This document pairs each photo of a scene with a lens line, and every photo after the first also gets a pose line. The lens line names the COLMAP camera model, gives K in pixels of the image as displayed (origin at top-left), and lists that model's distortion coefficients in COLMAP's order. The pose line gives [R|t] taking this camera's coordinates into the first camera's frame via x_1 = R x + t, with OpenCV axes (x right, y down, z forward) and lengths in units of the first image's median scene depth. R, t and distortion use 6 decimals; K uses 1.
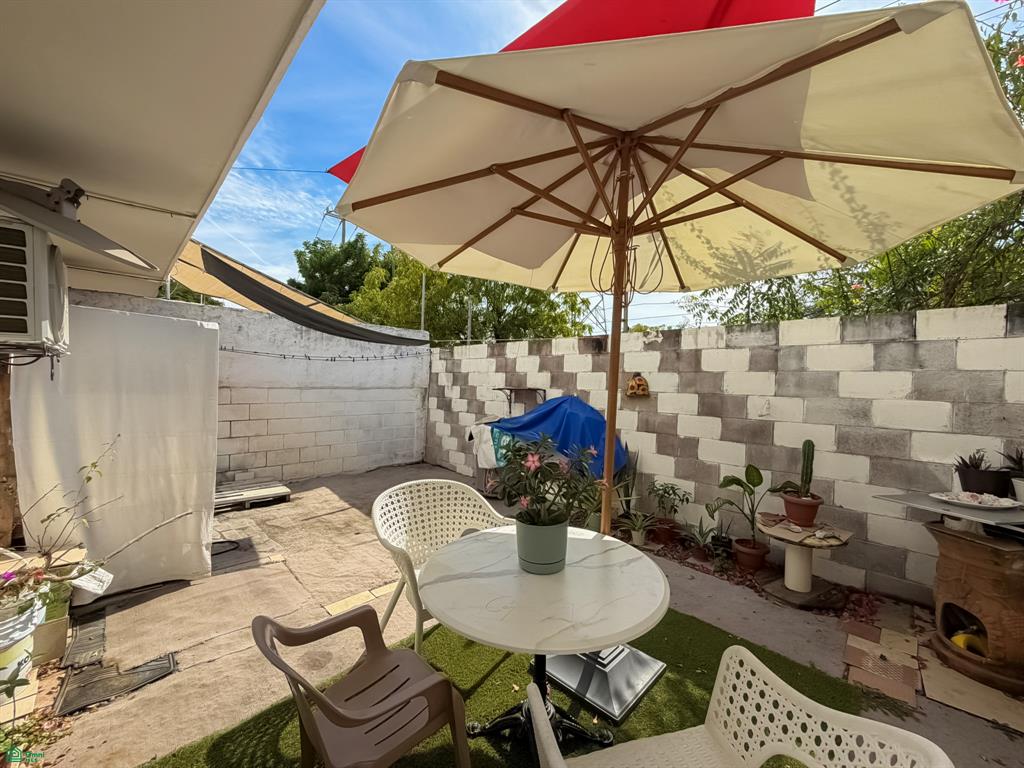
lens RADIAL K [[410.2, 0, 508.7], [0, 410.2, 379.9], [0, 0, 1]] dist [0.000017, 0.000529]
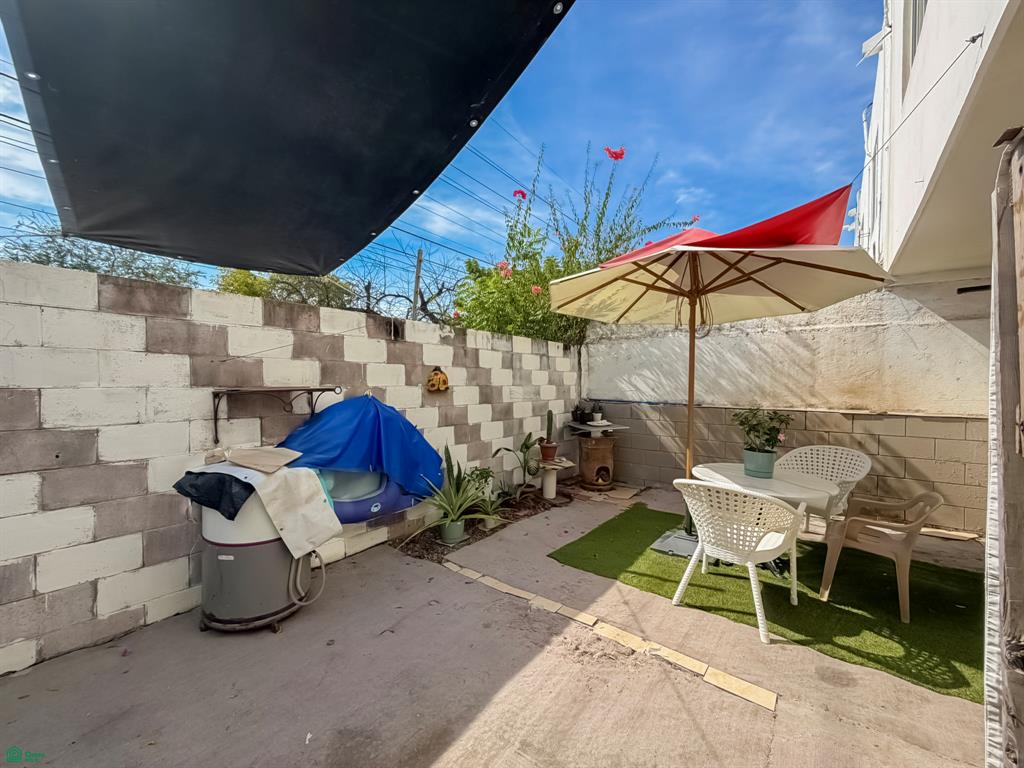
lens RADIAL K [[410.2, 0, 509.7], [0, 410.2, 385.9], [0, 0, 1]] dist [0.000017, 0.000529]
pose [[-0.123688, -0.033081, 0.991770, -0.577012], [-0.015970, 0.999381, 0.031343, -0.004395], [-0.992193, -0.011962, -0.124139, 0.834114]]
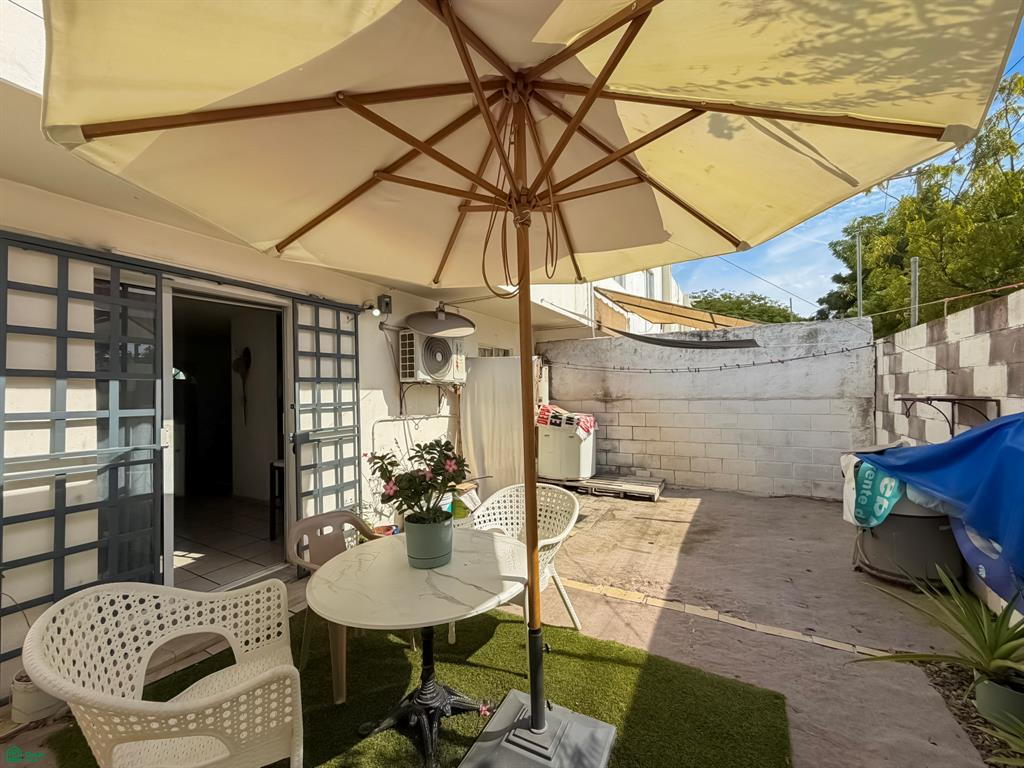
lens RADIAL K [[410.2, 0, 514.2], [0, 410.2, 385.4], [0, 0, 1]] dist [0.000017, 0.000529]
pose [[0.280914, -0.038466, -0.958962, 0.424249], [0.026729, 0.999122, -0.032247, 0.007108], [0.959361, -0.016573, 0.281696, 0.321153]]
